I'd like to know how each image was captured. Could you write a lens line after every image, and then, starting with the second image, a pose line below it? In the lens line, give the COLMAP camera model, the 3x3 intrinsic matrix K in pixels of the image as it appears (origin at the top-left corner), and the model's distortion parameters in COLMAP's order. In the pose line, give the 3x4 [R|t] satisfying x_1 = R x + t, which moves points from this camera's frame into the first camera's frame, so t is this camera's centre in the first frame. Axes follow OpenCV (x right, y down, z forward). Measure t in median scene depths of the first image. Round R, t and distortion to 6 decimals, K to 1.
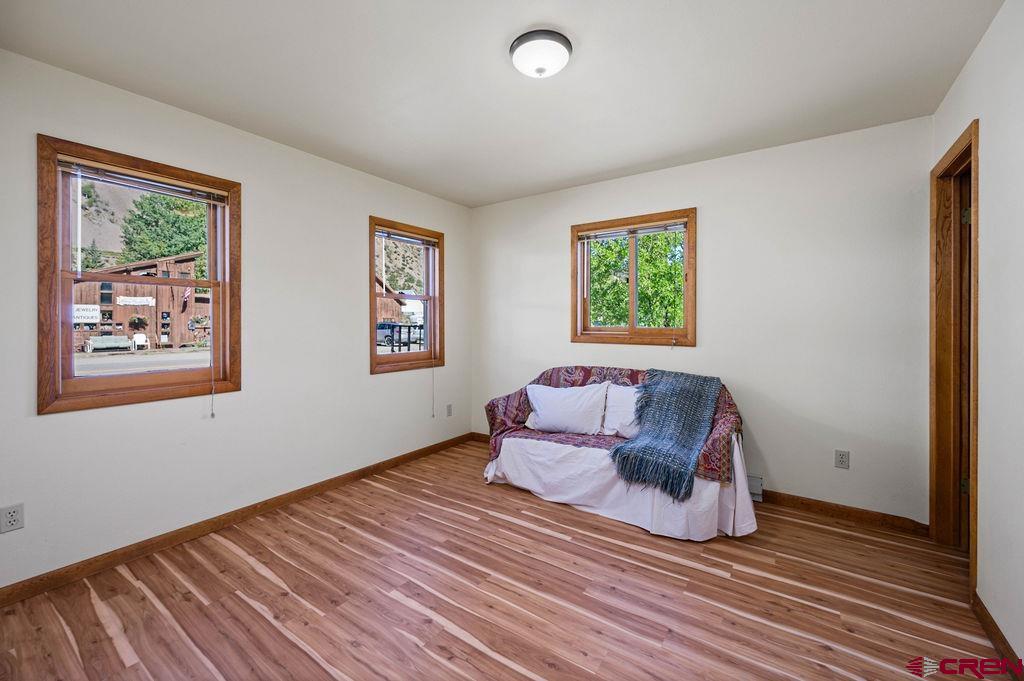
lens RADIAL K [[413.0, 0, 514.3], [0, 413.0, 325.8], [0, 0, 1]] dist [0.000651, -0.000050]
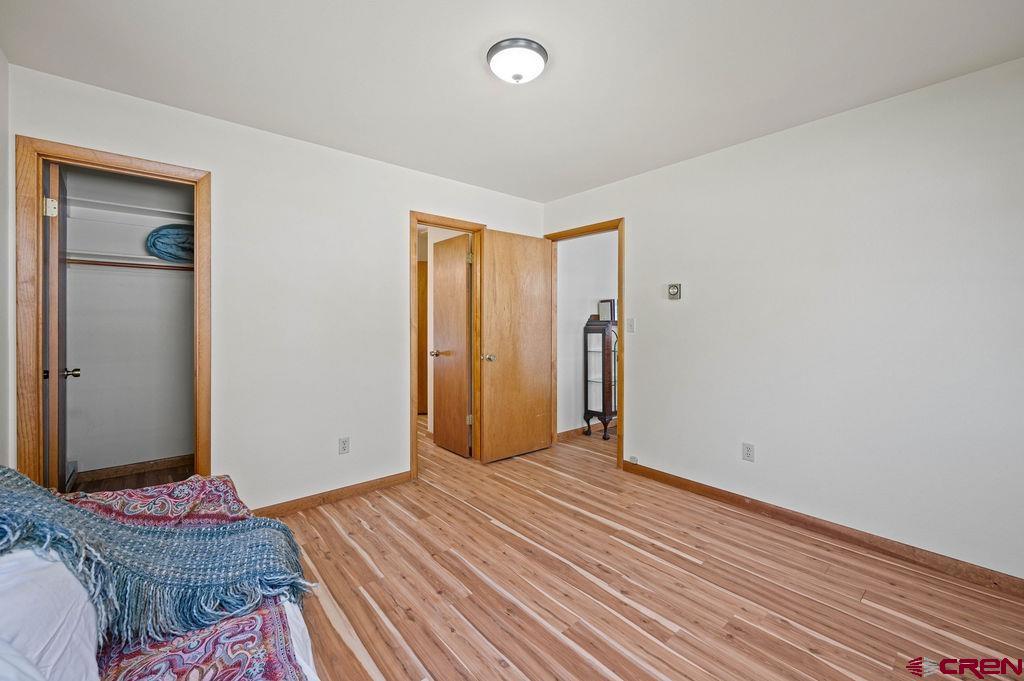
lens RADIAL K [[413.0, 0, 514.3], [0, 413.0, 325.8], [0, 0, 1]] dist [0.000651, -0.000050]
pose [[-0.967702, -0.001044, 0.252094, -0.189442], [0.001232, 0.999960, 0.008869, -0.008074], [-0.252093, 0.008893, -0.967662, 2.008750]]
